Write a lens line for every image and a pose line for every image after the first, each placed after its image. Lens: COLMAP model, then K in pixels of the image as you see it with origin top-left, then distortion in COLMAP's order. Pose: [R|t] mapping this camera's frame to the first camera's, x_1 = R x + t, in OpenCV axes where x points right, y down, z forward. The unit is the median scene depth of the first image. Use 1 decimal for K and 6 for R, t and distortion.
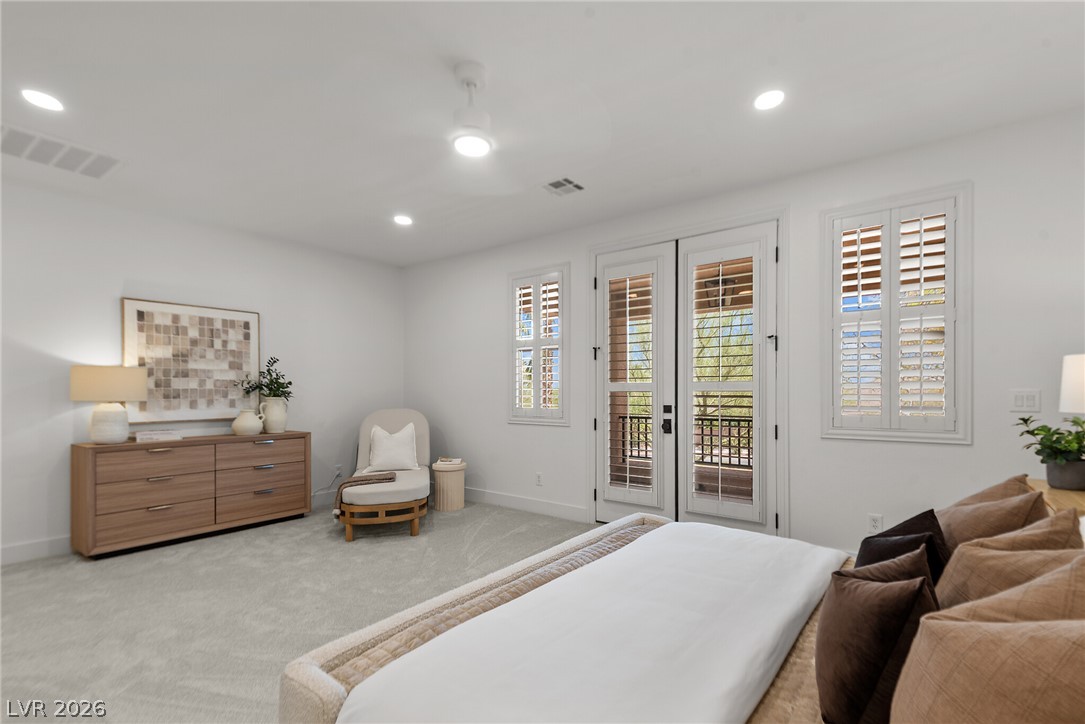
lens RADIAL K [[528.4, 0, 543.4], [0, 528.4, 394.7], [0, 0, 1]] dist [0.038027, -0.013442]
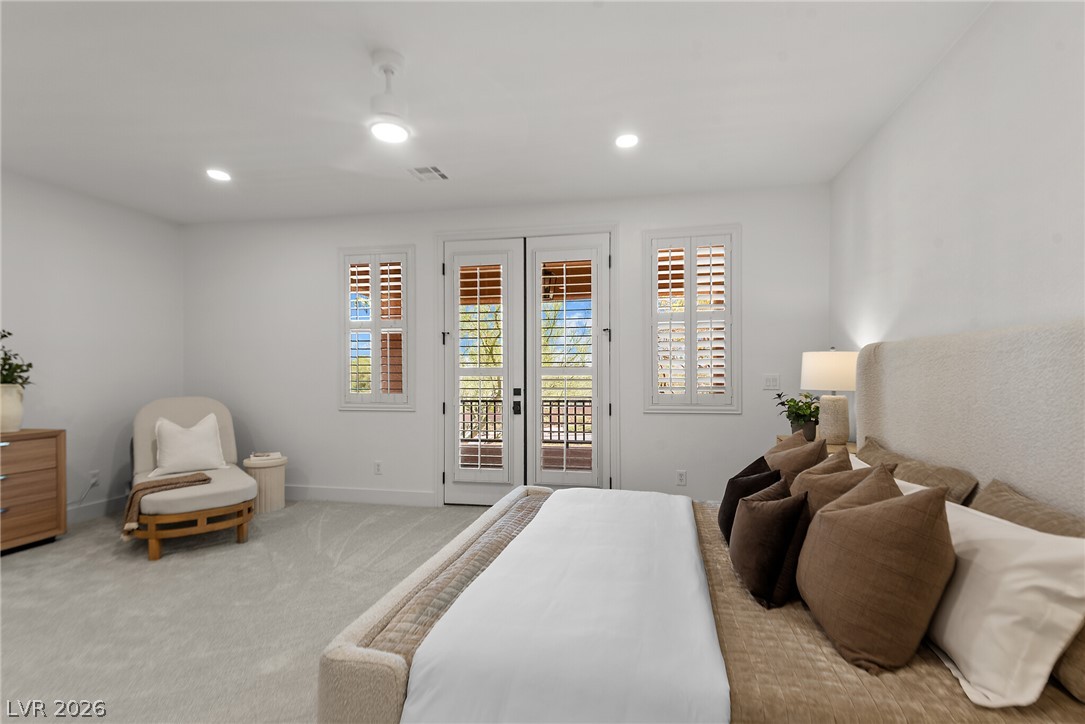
lens RADIAL K [[528.4, 0, 582.2], [0, 528.4, 374.7], [0, 0, 1]] dist [0.038027, -0.013442]
pose [[0.895858, -0.000281, 0.444341, -0.139600], [0.003216, 0.999978, -0.005851, -0.001514], [-0.444329, 0.006671, 0.895839, -0.032872]]
